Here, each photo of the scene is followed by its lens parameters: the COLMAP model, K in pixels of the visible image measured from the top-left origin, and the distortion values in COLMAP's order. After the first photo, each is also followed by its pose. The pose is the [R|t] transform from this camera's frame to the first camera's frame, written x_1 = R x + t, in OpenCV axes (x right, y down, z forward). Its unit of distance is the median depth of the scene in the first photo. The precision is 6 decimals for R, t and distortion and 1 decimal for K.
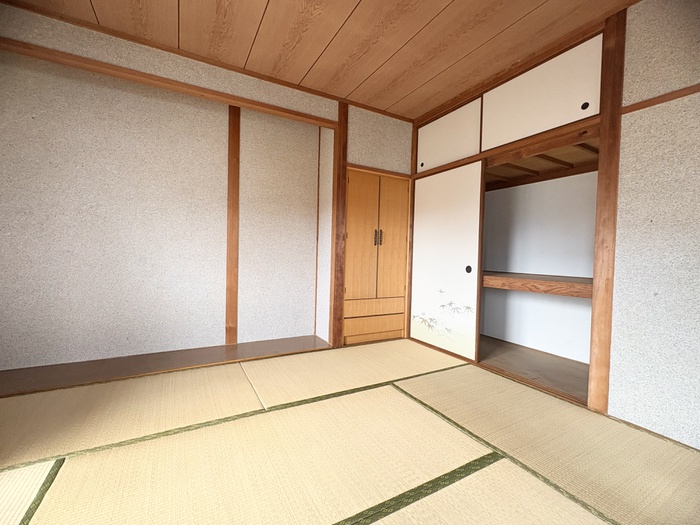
lens RADIAL K [[307.5, 0, 349.9], [0, 307.5, 261.9], [0, 0, 1]] dist [0.001207, 0.000482]
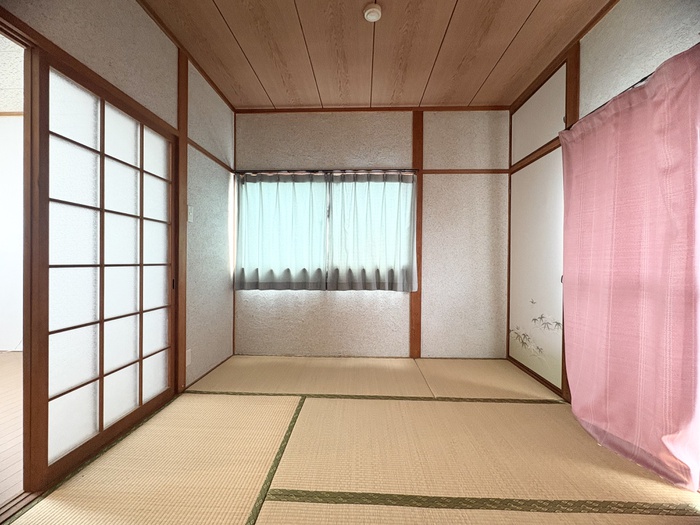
lens RADIAL K [[307.5, 0, 351.6], [0, 307.5, 261.7], [0, 0, 1]] dist [0.001207, 0.000482]
pose [[0.854103, -0.016551, -0.519840, 0.327136], [0.001285, 0.999558, -0.029713, 0.010982], [0.520102, 0.024710, 0.853747, 0.032311]]
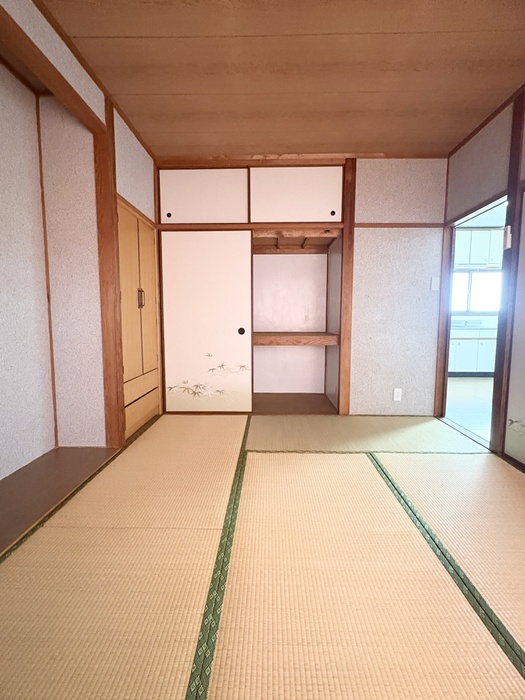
lens RADIAL K [[338.8, 0, 261.9], [0, 338.8, 350.4], [0, 0, 1]] dist [-0.004546, -0.000122]
pose [[0.504359, -0.110113, 0.856444, -0.570543], [0.034987, 0.993627, 0.107147, -0.031814], [-0.862785, -0.024076, 0.504998, 0.319021]]
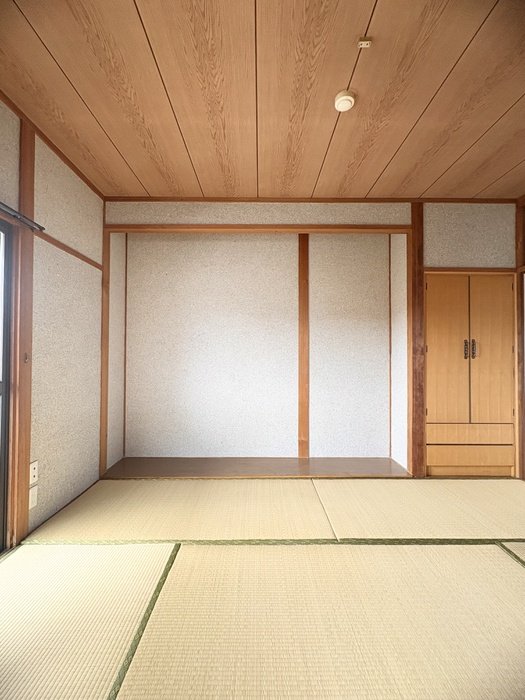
lens RADIAL K [[307.5, 0, 262.2], [0, 307.5, 350.0], [0, 0, 1]] dist [0.001207, 0.000482]
pose [[0.877843, -0.031272, -0.477927, -0.001809], [0.006595, 0.998561, -0.053225, -0.041921], [0.478904, 0.043571, 0.876785, 0.009649]]
